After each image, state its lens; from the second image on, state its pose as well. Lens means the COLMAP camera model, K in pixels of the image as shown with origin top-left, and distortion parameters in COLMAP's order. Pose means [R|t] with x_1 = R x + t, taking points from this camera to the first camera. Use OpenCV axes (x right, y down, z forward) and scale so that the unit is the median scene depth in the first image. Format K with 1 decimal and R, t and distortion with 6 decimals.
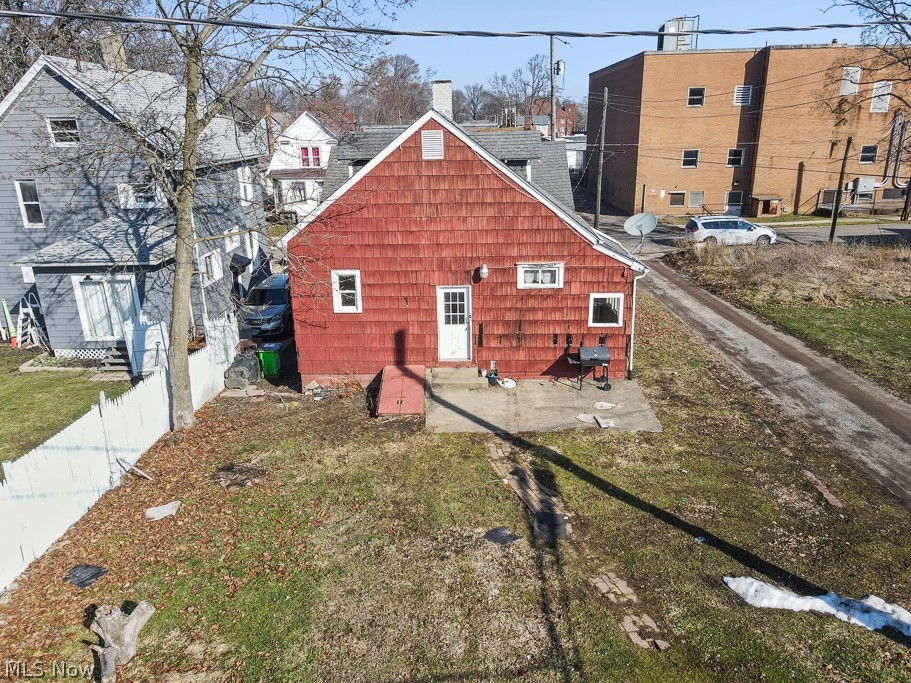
lens RADIAL K [[682.9, 0, 455.8], [0, 682.9, 319.7], [0, 0, 1]] dist [0.019179, 0.003878]
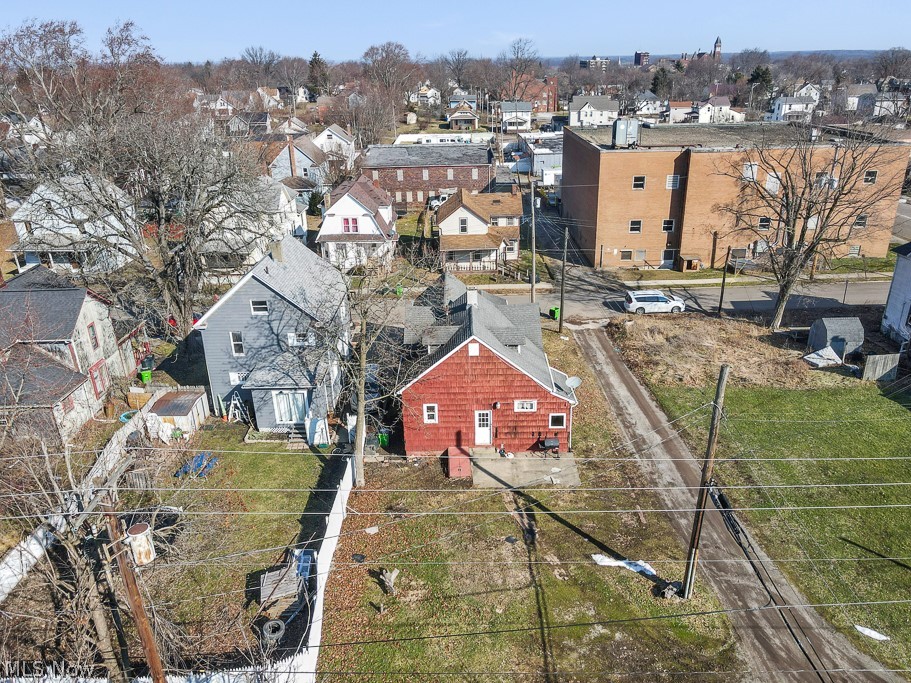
lens RADIAL K [[703.5, 0, 450.0], [0, 703.5, 301.6], [0, 0, 1]] dist [0.009464, 0.013562]
pose [[0.999731, -0.017132, 0.015640, -0.124560], [0.016111, 0.997871, 0.063197, -0.489156], [-0.016689, -0.062928, 0.997878, -1.038392]]
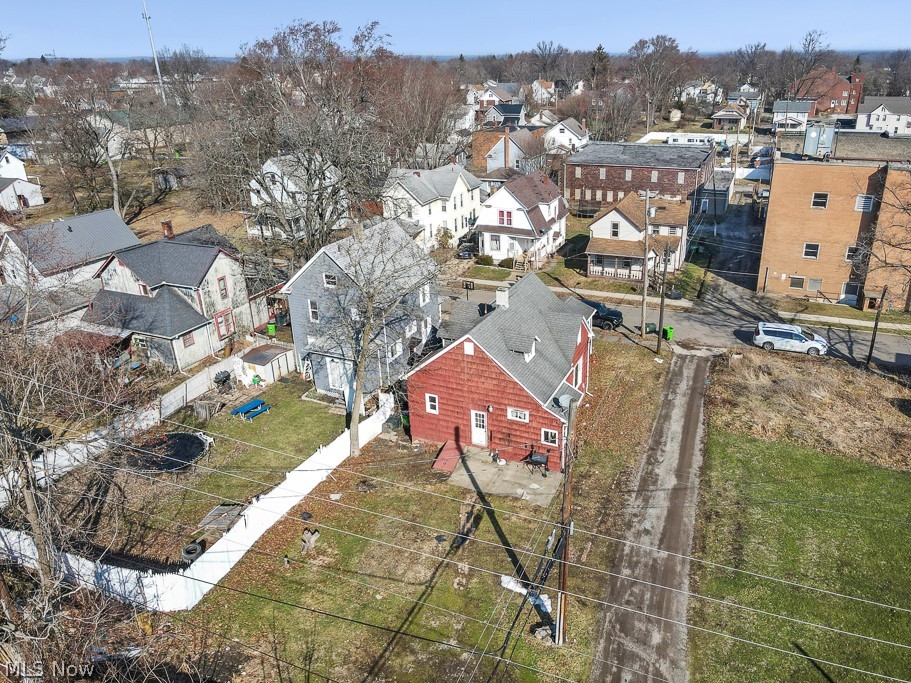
lens RADIAL K [[704.4, 0, 454.8], [0, 704.4, 298.3], [0, 0, 1]] dist [0.003446, 0.039707]
pose [[0.921615, 0.123042, -0.368084, 0.638766], [-0.098459, 0.991511, 0.084918, -0.534177], [0.375408, -0.042021, 0.925907, -0.928573]]
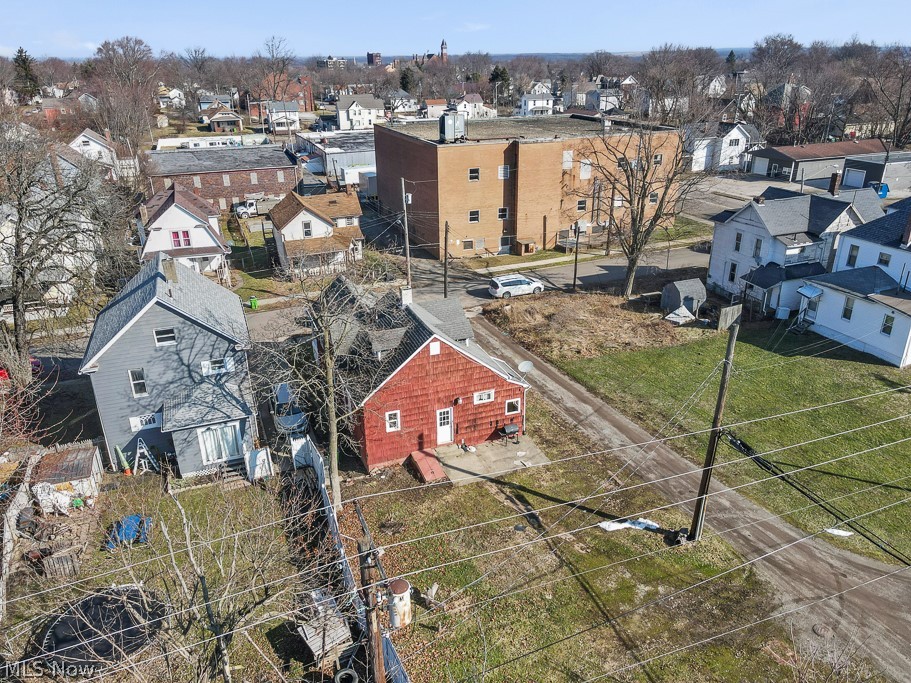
lens RADIAL K [[703.5, 0, 450.0], [0, 703.5, 301.6], [0, 0, 1]] dist [0.009464, 0.013562]
pose [[0.923267, -0.132897, 0.360438, -0.666993], [0.109325, 0.990355, 0.085118, -0.516038], [-0.368274, -0.039182, 0.928891, -0.887698]]
